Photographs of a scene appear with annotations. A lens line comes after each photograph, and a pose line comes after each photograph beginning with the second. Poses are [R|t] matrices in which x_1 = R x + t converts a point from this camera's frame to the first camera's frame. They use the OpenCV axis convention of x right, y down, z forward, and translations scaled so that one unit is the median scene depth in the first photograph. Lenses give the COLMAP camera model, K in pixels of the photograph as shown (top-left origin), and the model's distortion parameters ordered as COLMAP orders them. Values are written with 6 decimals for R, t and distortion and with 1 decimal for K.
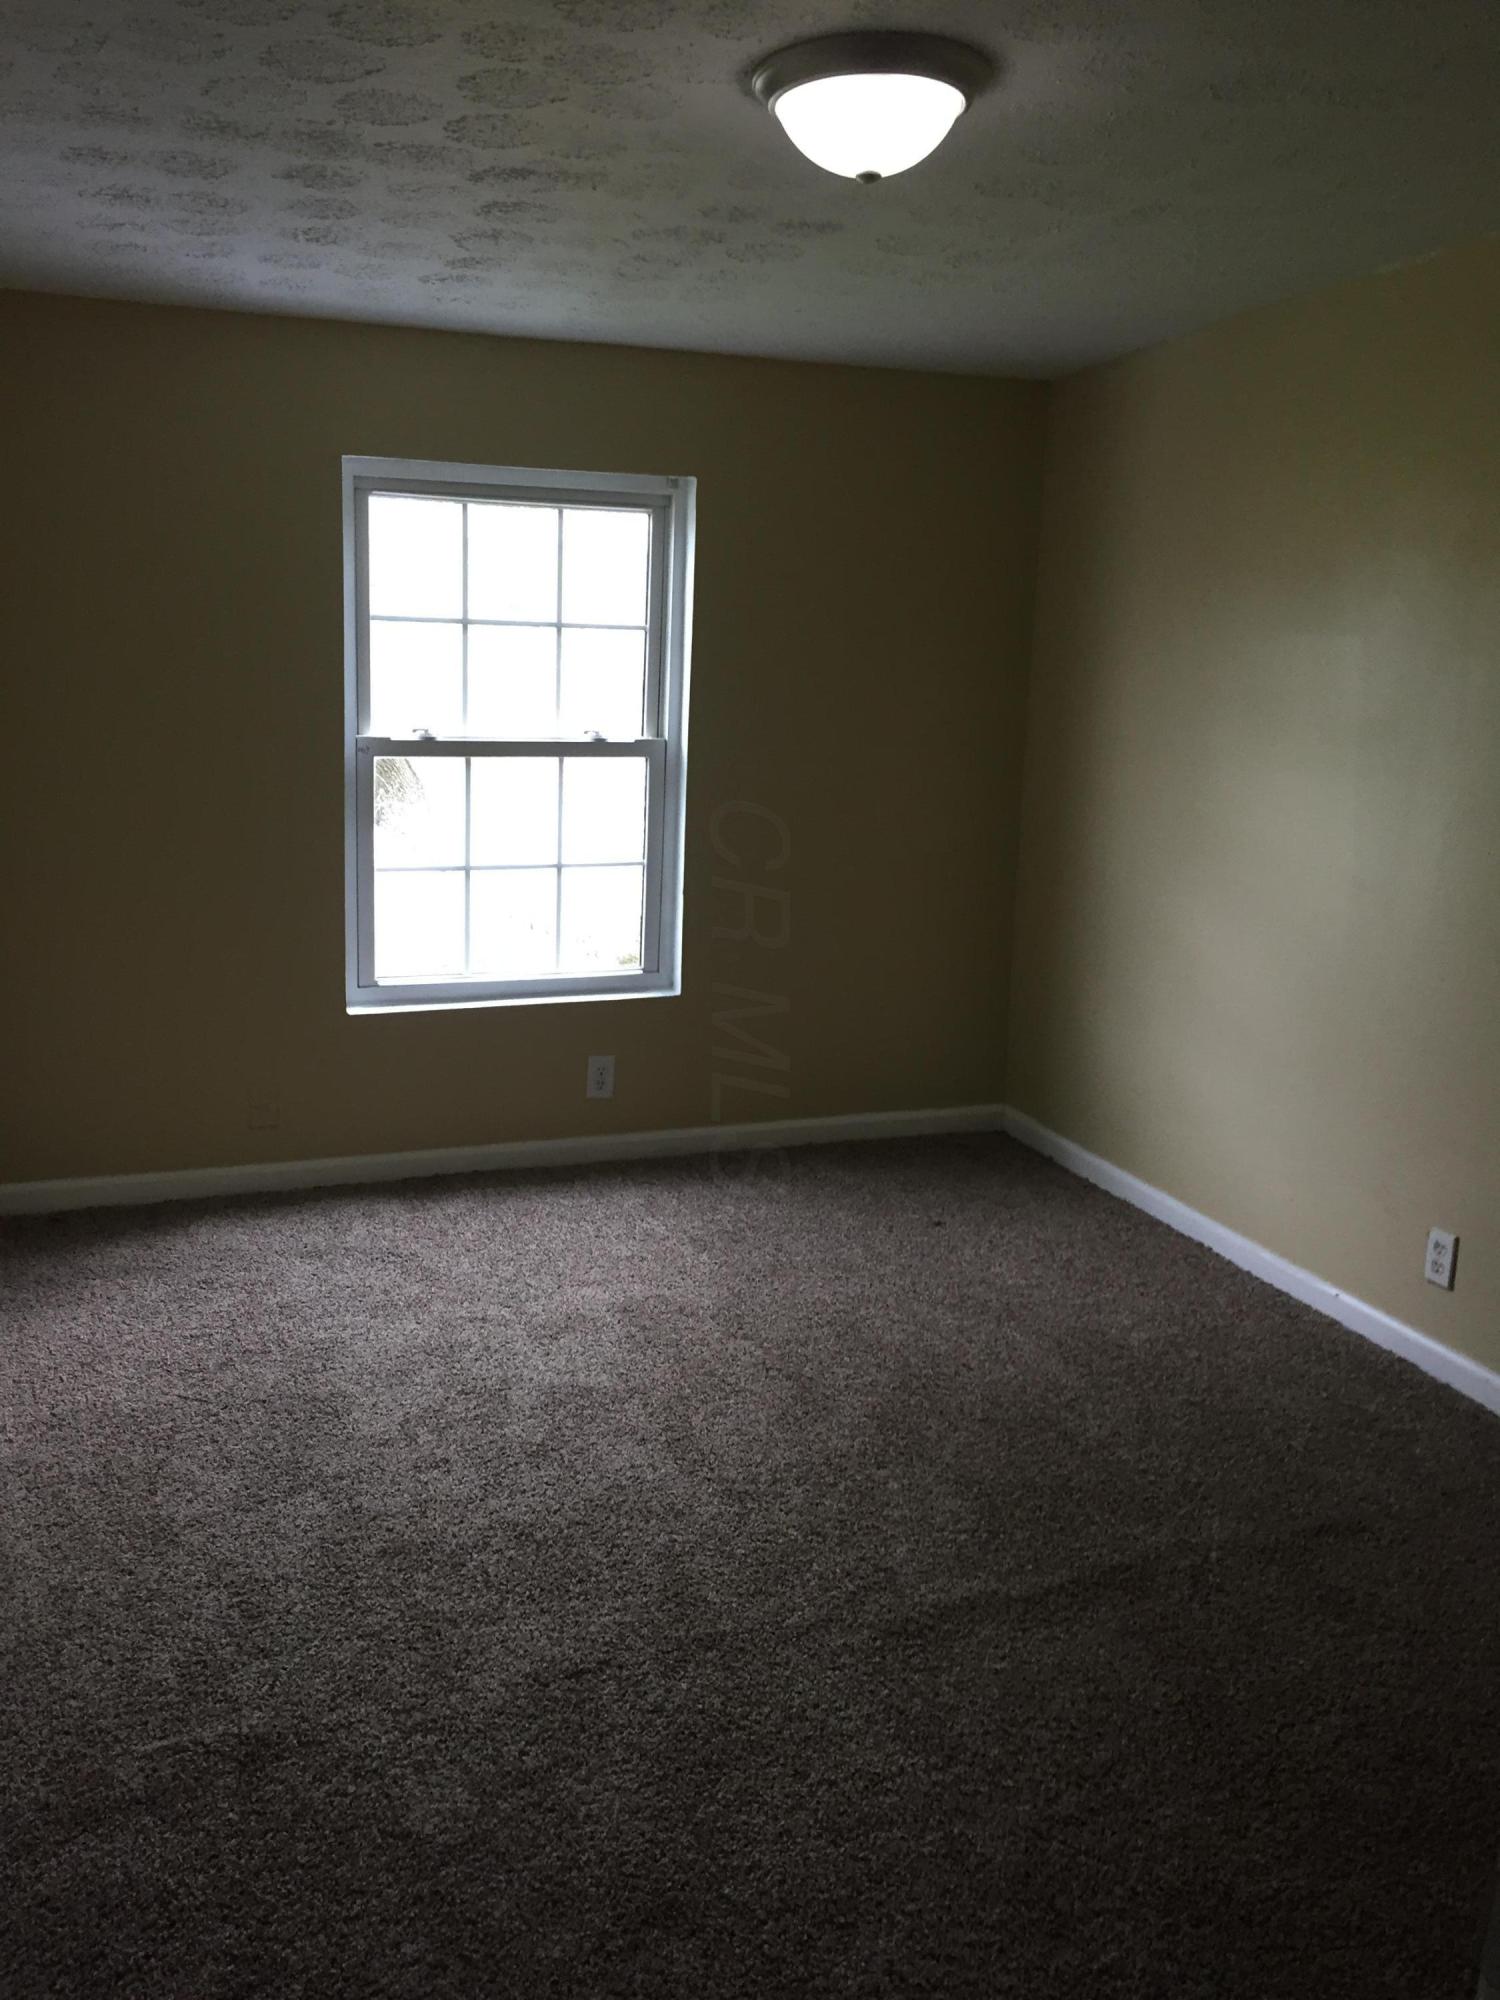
lens RADIAL K [[1736.8, 0, 746.7], [0, 1736.8, 995.4], [0, 0, 1]] dist [0.046759, -0.048788]
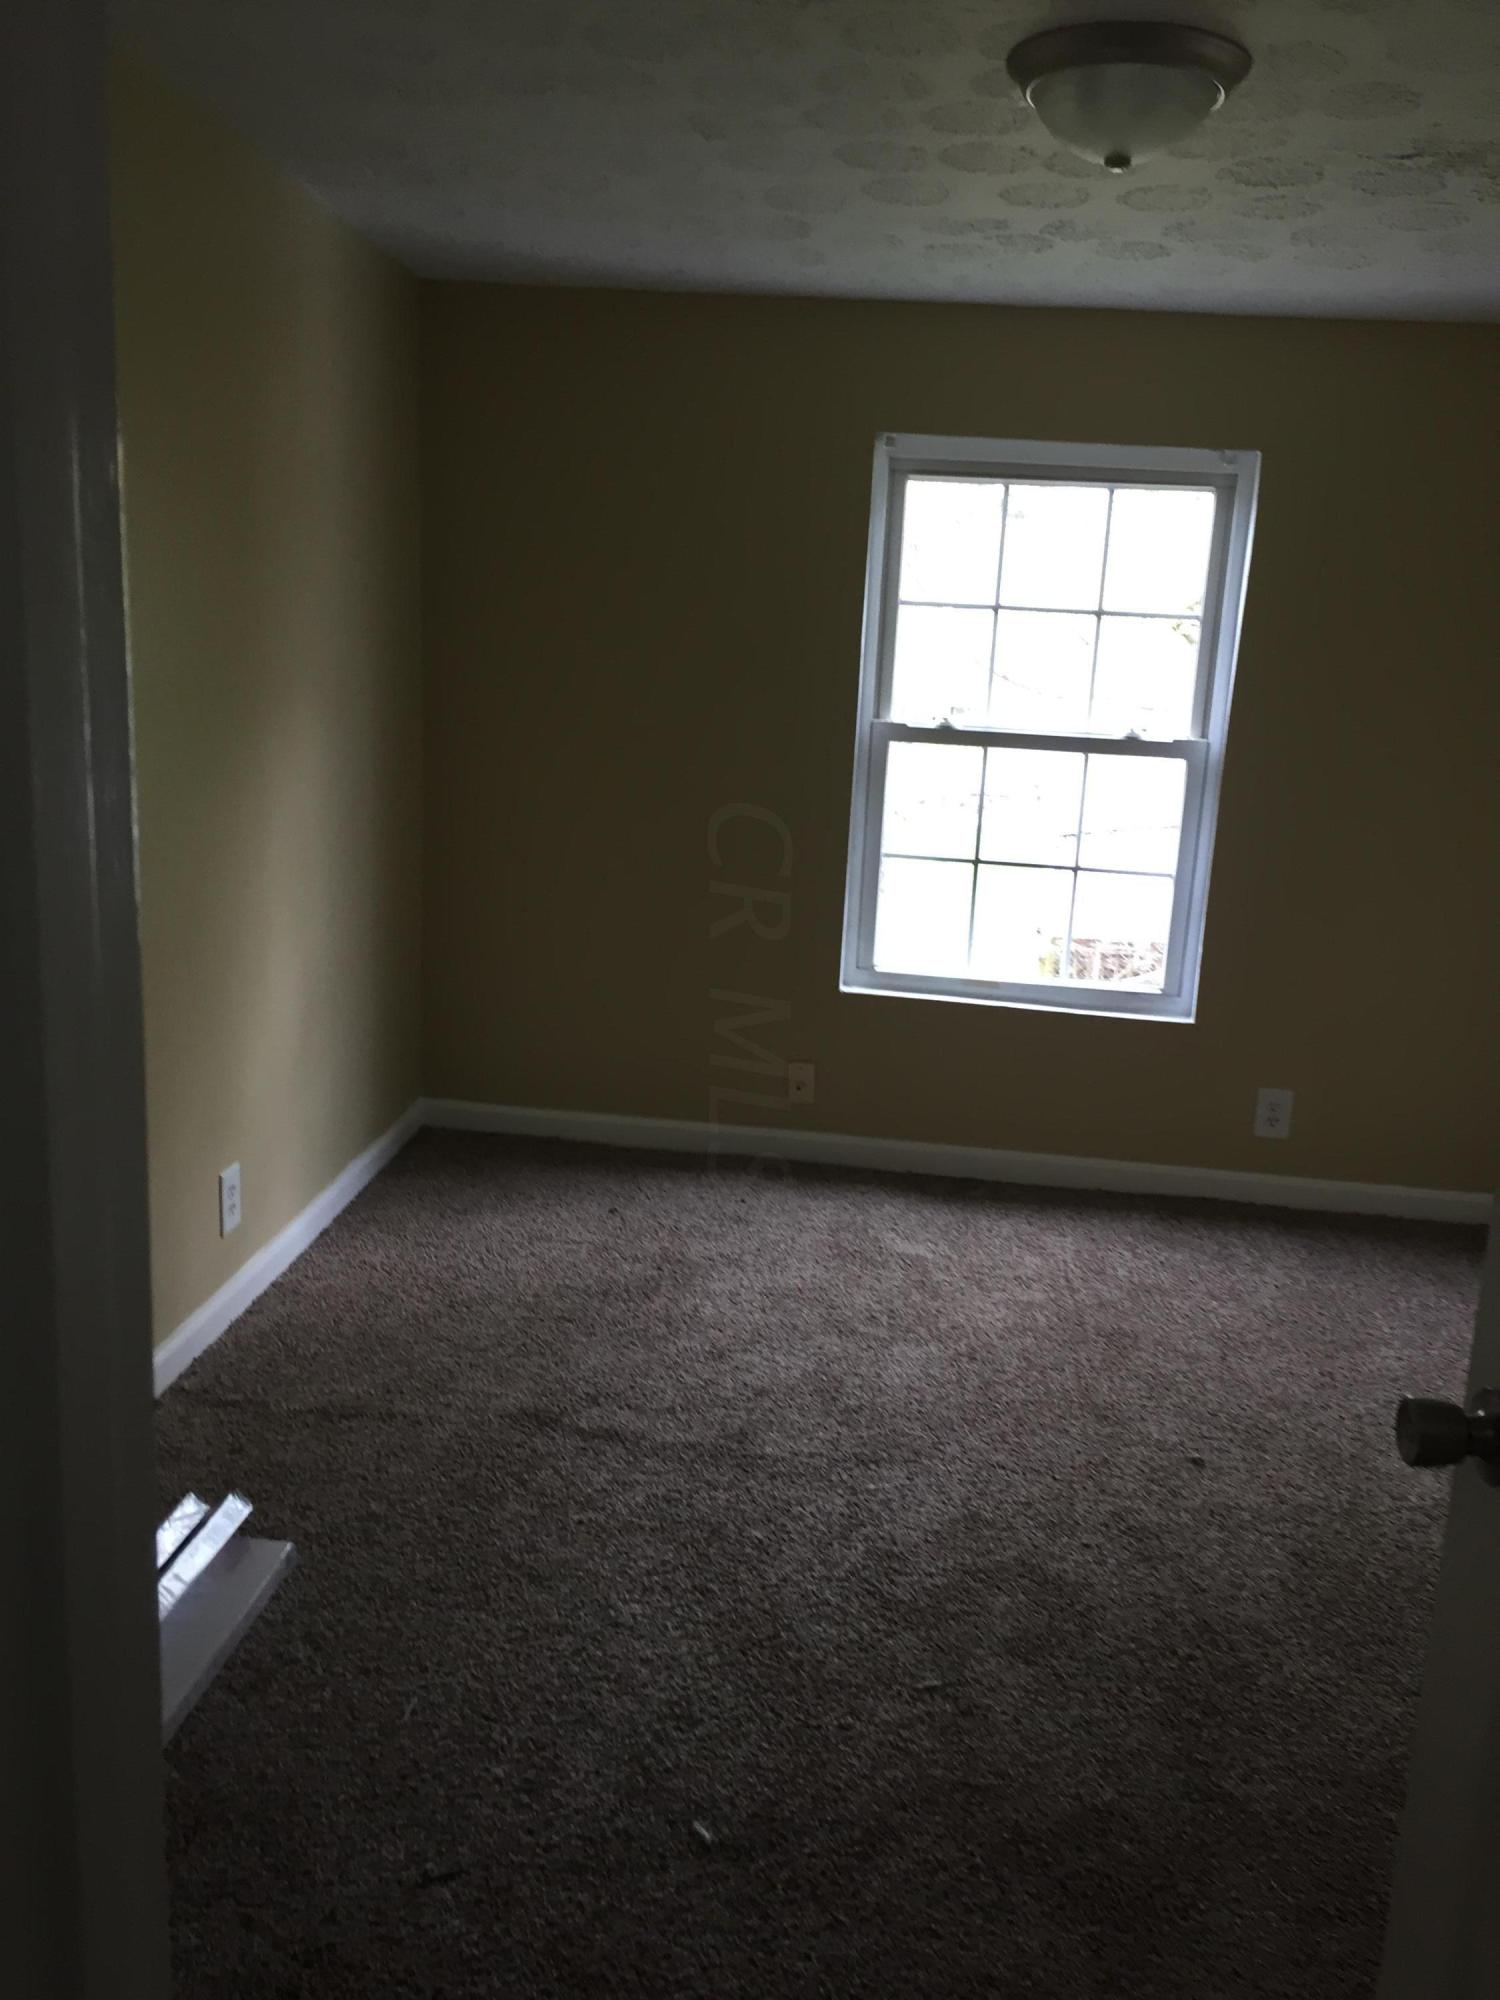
lens RADIAL K [[1736.8, 0, 749.8], [0, 1736.8, 1005.3], [0, 0, 1]] dist [0.046759, -0.048788]
pose [[0.854379, 0.130586, -0.502974, 0.233071], [-0.129818, 0.990857, 0.036738, -0.013222], [0.503173, 0.033907, 0.863520, 0.101495]]
